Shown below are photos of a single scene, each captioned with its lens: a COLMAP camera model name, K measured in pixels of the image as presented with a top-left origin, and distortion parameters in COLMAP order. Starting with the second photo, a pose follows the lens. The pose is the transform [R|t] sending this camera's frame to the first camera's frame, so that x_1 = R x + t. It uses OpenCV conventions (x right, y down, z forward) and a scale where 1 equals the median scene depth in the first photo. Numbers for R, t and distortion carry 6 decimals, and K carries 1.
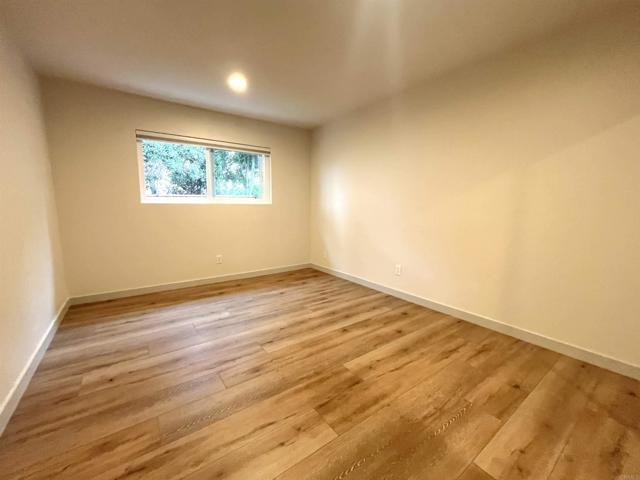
lens RADIAL K [[261.8, 0, 319.2], [0, 261.8, 239.5], [0, 0, 1]] dist [-0.004230, -0.000295]
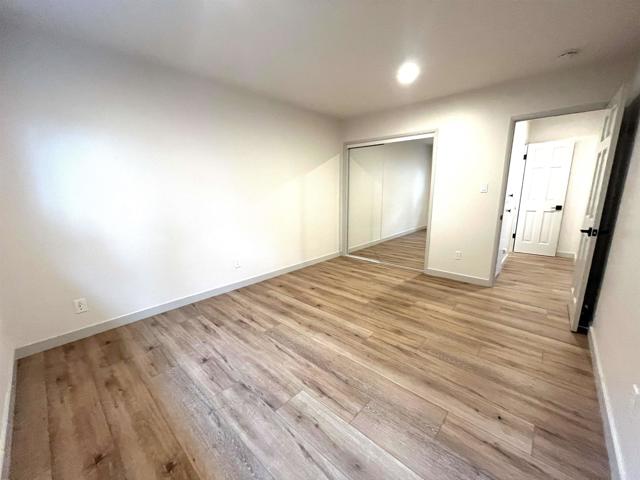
lens RADIAL K [[261.8, 0, 319.2], [0, 261.8, 239.5], [0, 0, 1]] dist [-0.004230, -0.000295]
pose [[-0.204143, -0.191726, 0.959983, -0.893590], [0.137941, 0.965216, 0.222105, -0.186873], [-0.969174, 0.177762, -0.170595, 1.039338]]
